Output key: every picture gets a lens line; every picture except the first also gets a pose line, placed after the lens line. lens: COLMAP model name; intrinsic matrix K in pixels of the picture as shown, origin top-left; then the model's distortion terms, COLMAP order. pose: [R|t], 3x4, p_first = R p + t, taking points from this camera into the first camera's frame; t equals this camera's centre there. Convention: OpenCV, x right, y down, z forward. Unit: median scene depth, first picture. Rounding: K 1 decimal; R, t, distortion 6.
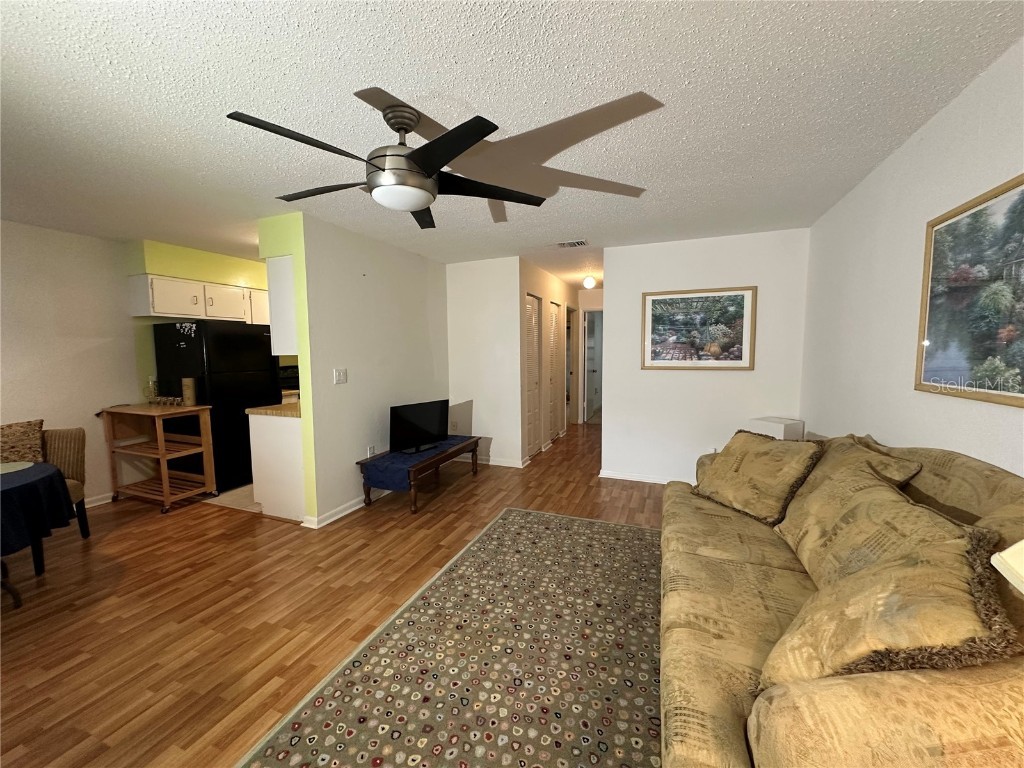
lens RADIAL K [[407.4, 0, 510.6], [0, 407.4, 384.7], [0, 0, 1]] dist [-0.007416, 0.001561]
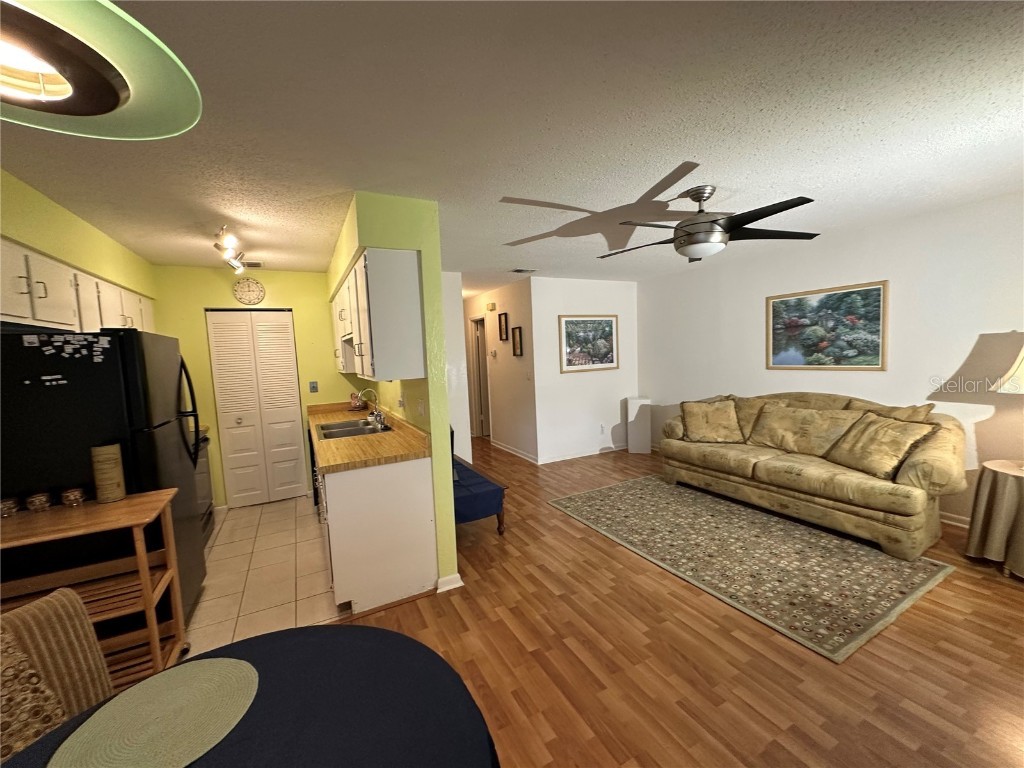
lens RADIAL K [[407.4, 0, 511.3], [0, 407.4, 382.7], [0, 0, 1]] dist [-0.007416, 0.001561]
pose [[0.649760, -0.078641, 0.756061, -0.931988], [0.104117, 0.994467, 0.013960, -0.052561], [-0.752975, 0.069648, 0.654352, 0.327483]]
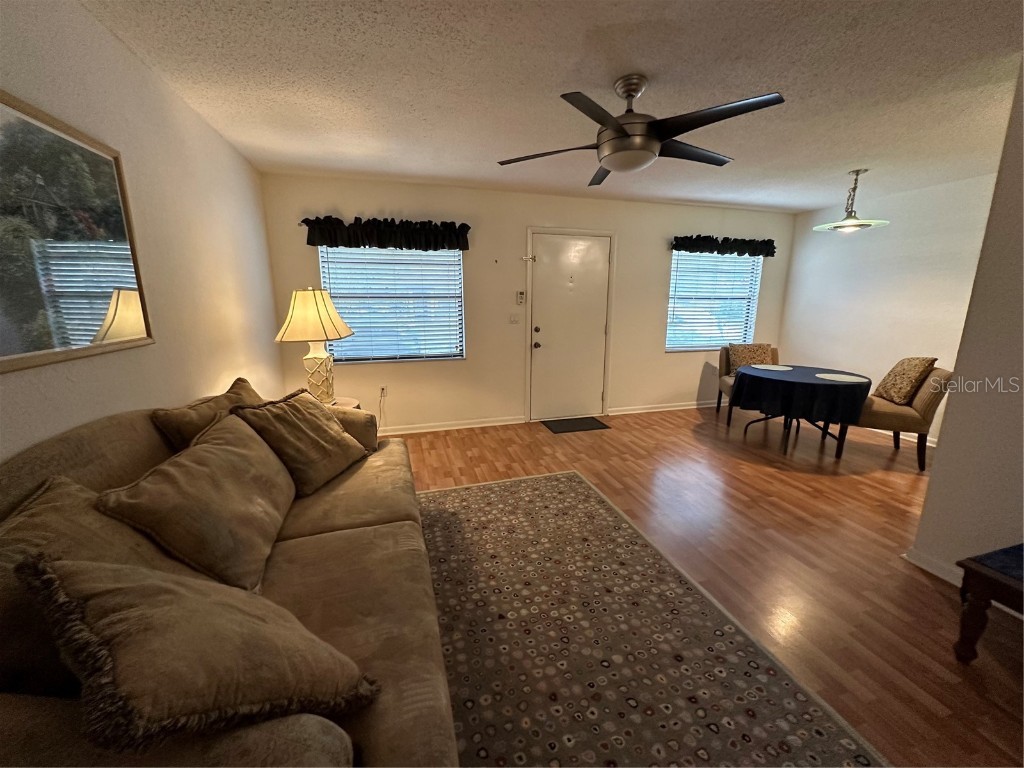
lens RADIAL K [[407.4, 0, 512.5], [0, 407.4, 385.1], [0, 0, 1]] dist [-0.007416, 0.001561]
pose [[-0.789918, 0.134824, -0.598207, 0.398395], [-0.047702, 0.959064, 0.279143, -0.085582], [0.611354, 0.249035, -0.751151, 0.963143]]
